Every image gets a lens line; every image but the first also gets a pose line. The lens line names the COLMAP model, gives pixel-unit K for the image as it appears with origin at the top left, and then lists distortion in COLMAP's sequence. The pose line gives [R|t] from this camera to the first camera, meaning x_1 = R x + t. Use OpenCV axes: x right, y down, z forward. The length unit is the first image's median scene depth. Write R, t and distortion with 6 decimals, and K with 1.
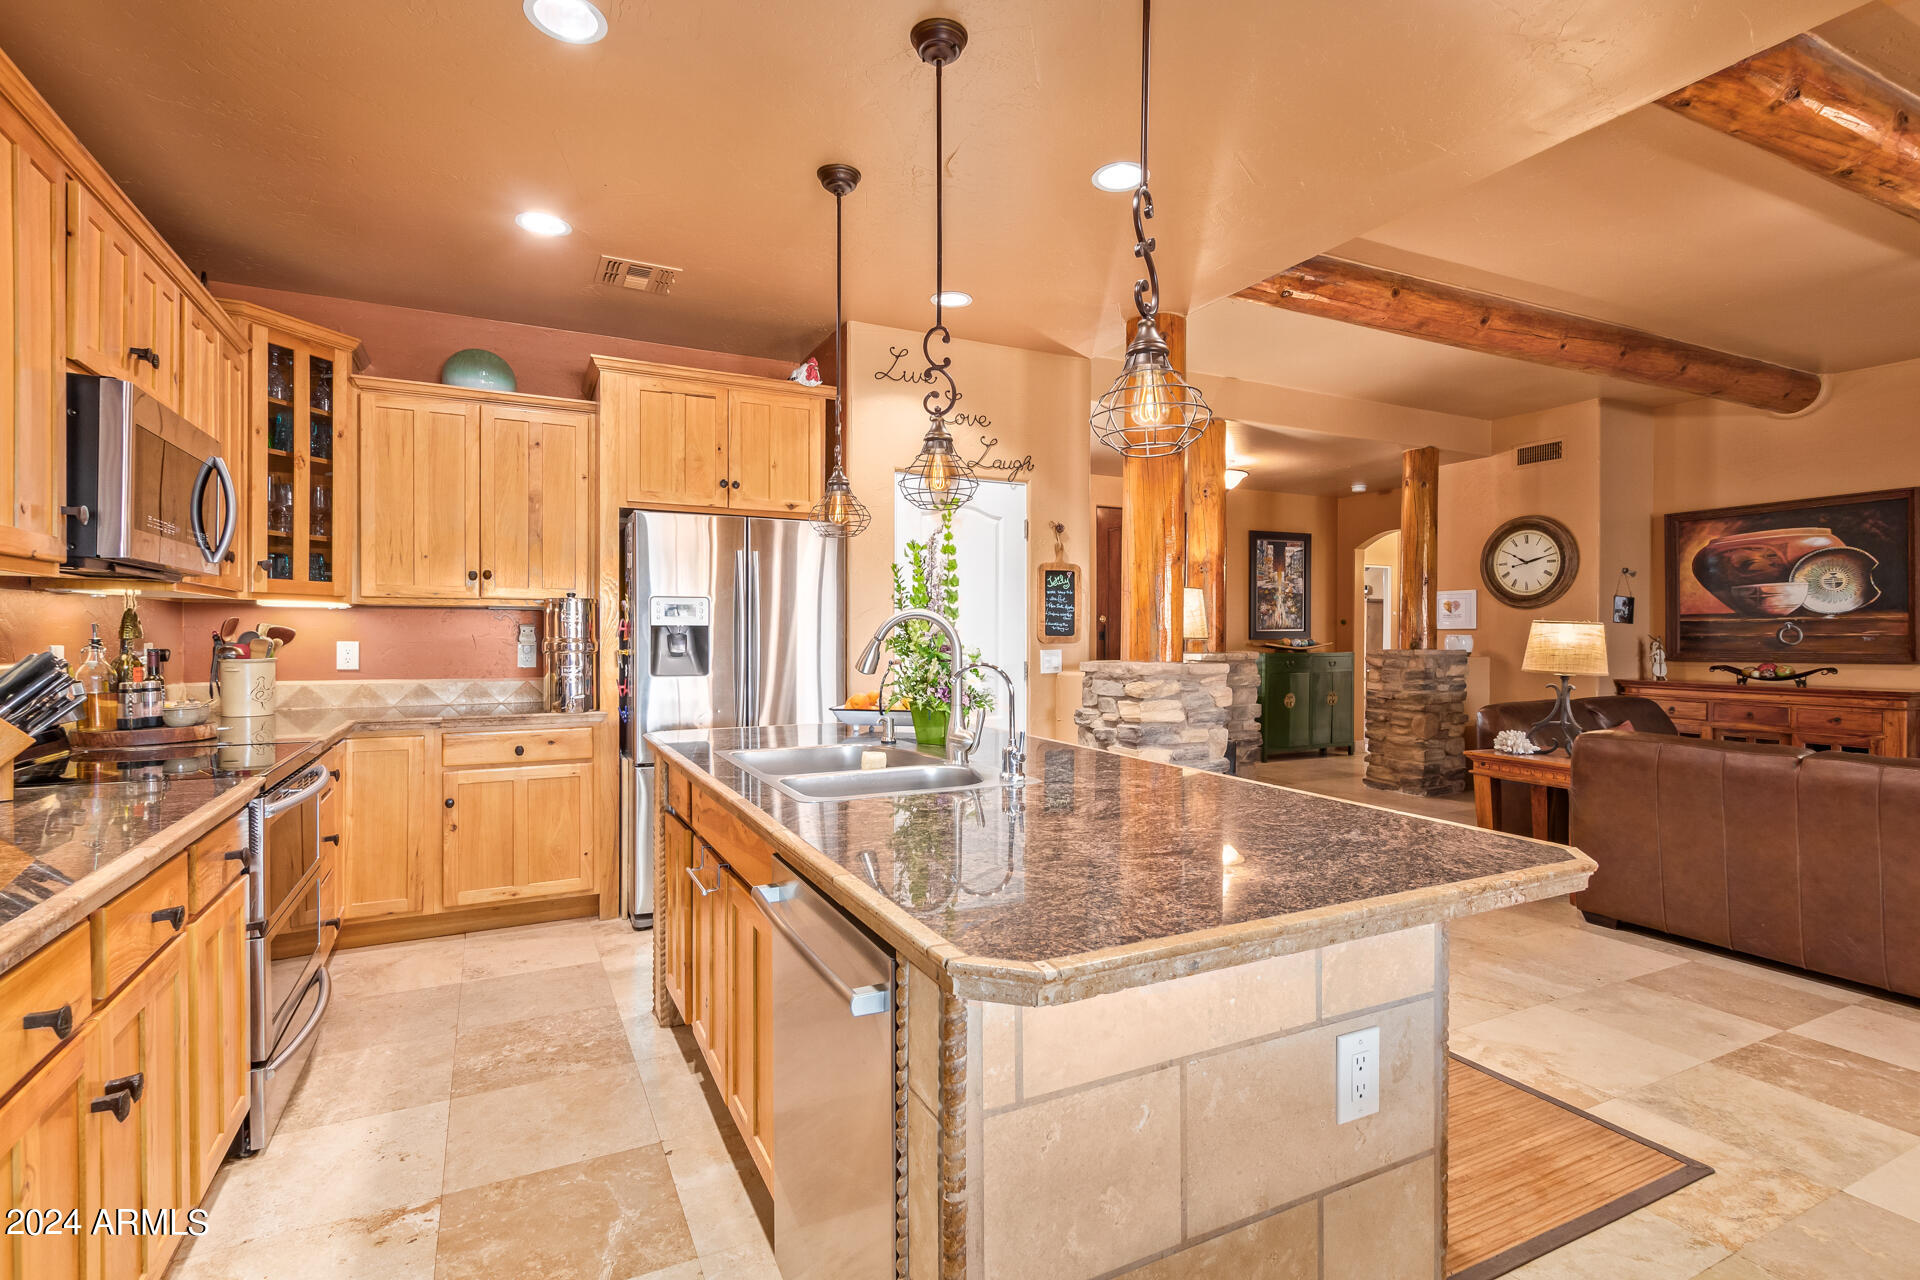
lens RADIAL K [[921.1, 0, 970.9], [0, 921.1, 645.4], [0, 0, 1]] dist [0.004623, -0.000423]
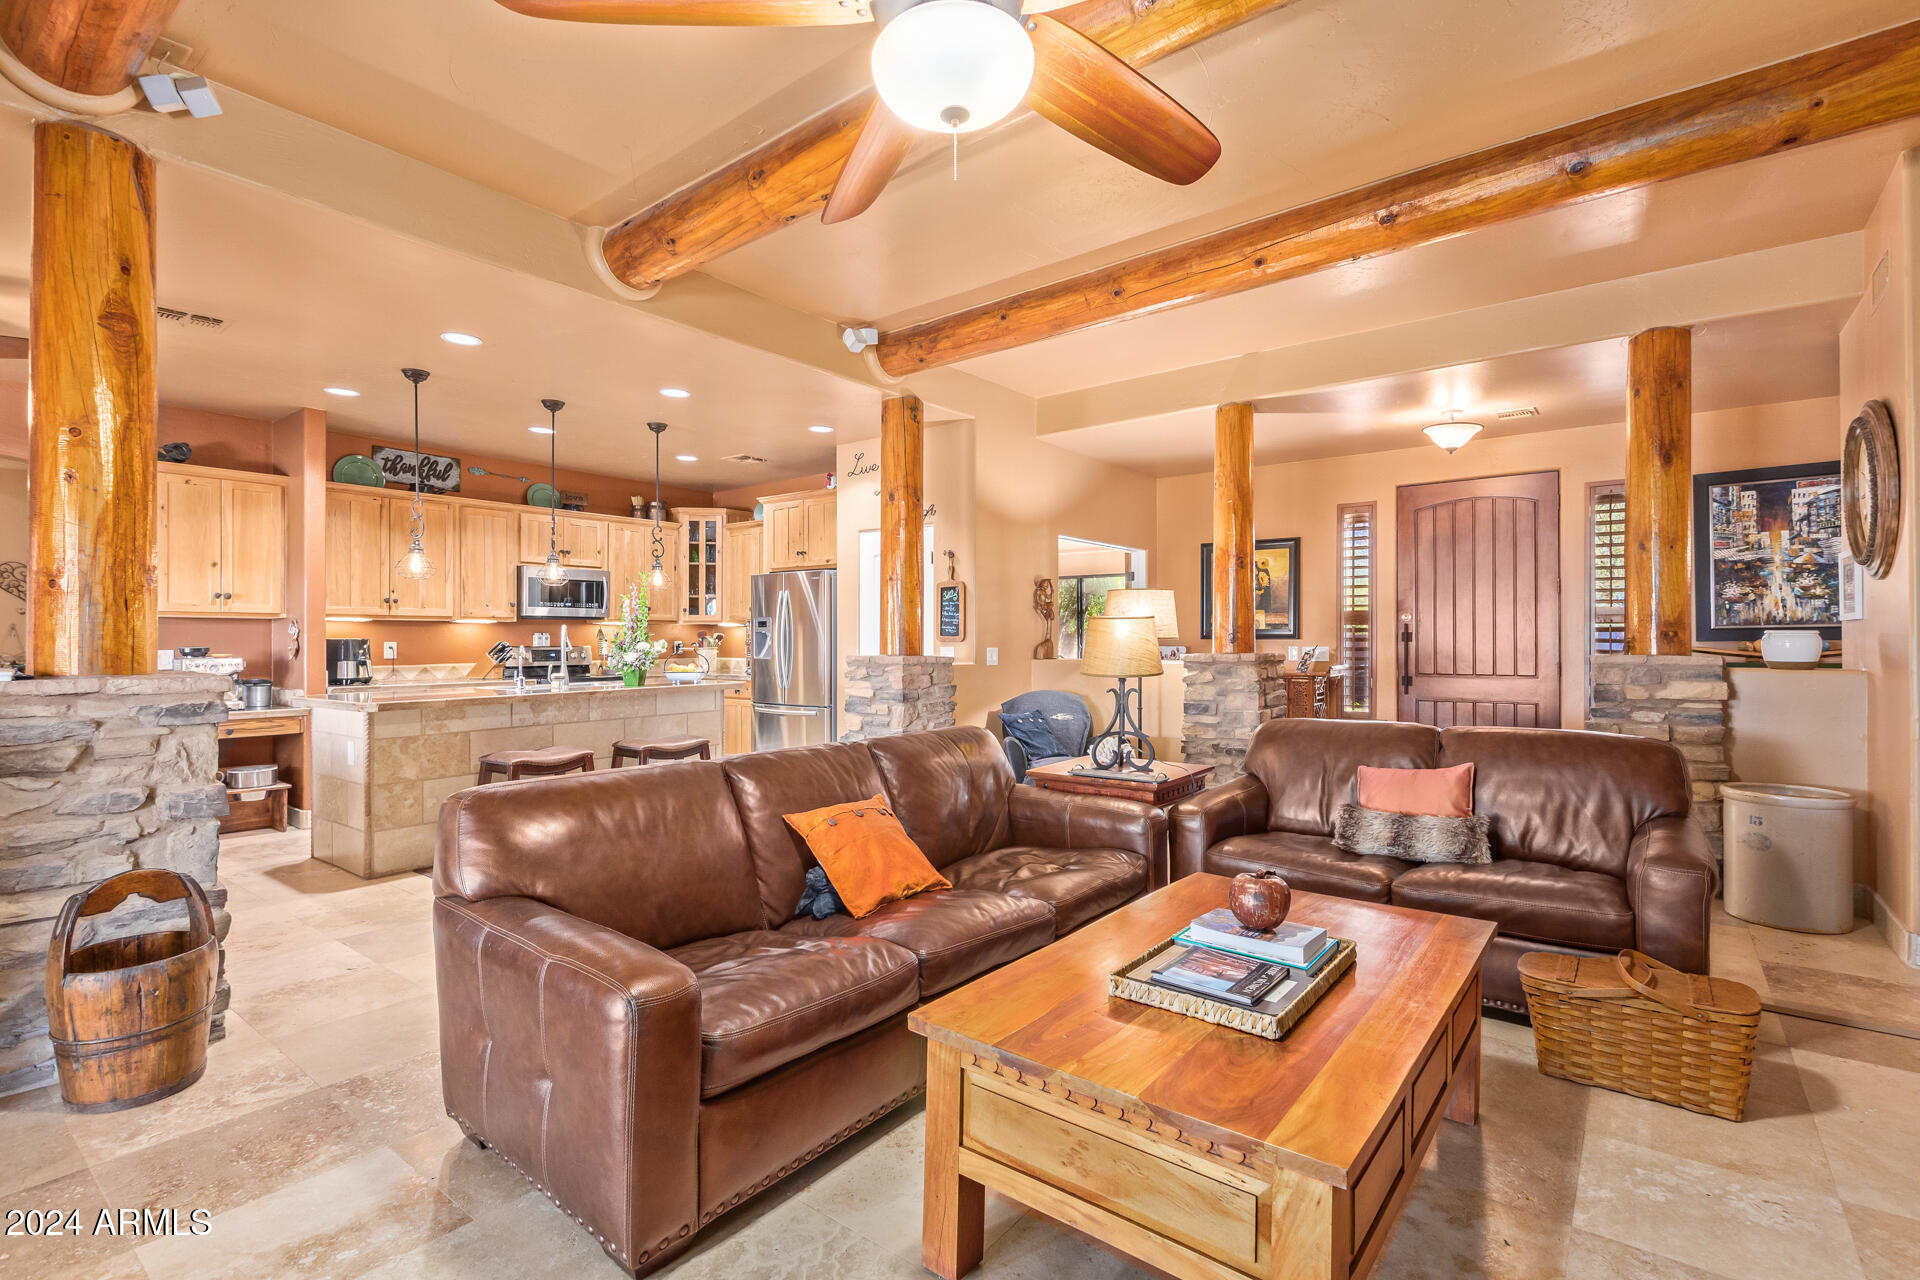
lens RADIAL K [[877.1, 0, 993.7], [0, 877.1, 642.5], [0, 0, 1]] dist [-0.004301, -0.001566]
pose [[0.445206, -0.001829, -0.895426, 1.416004], [-0.008603, 0.999943, -0.006320, 0.006897], [0.895387, 0.010517, 0.445165, 0.565504]]
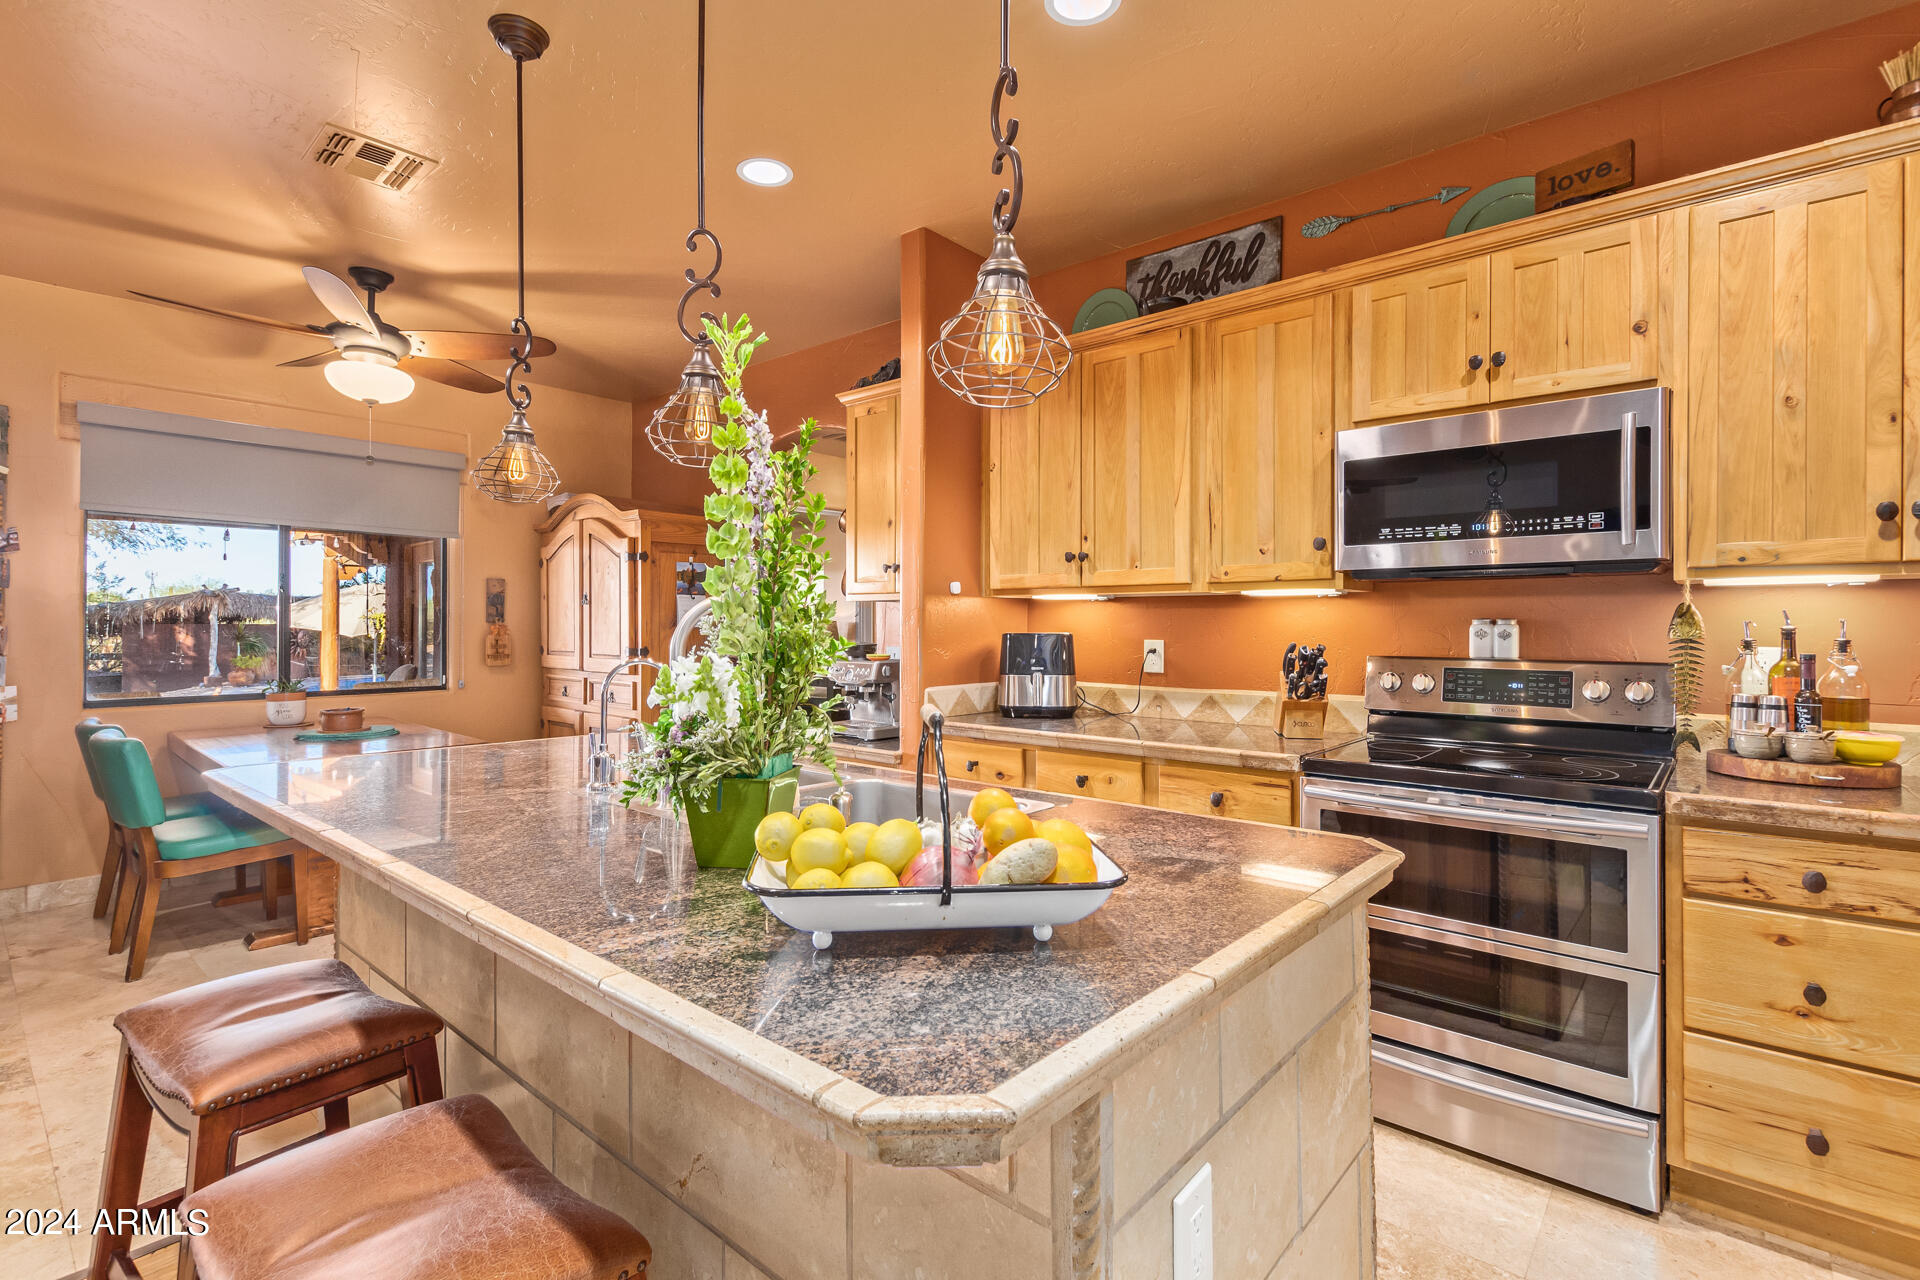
lens RADIAL K [[877.1, 0, 950.5], [0, 877.1, 616.0], [0, 0, 1]] dist [-0.004301, -0.001566]
pose [[-0.929993, -0.006264, -0.367523, 0.018977], [-0.007889, 0.999965, 0.002918, -0.015808], [0.367492, 0.005613, -0.930010, 0.952760]]
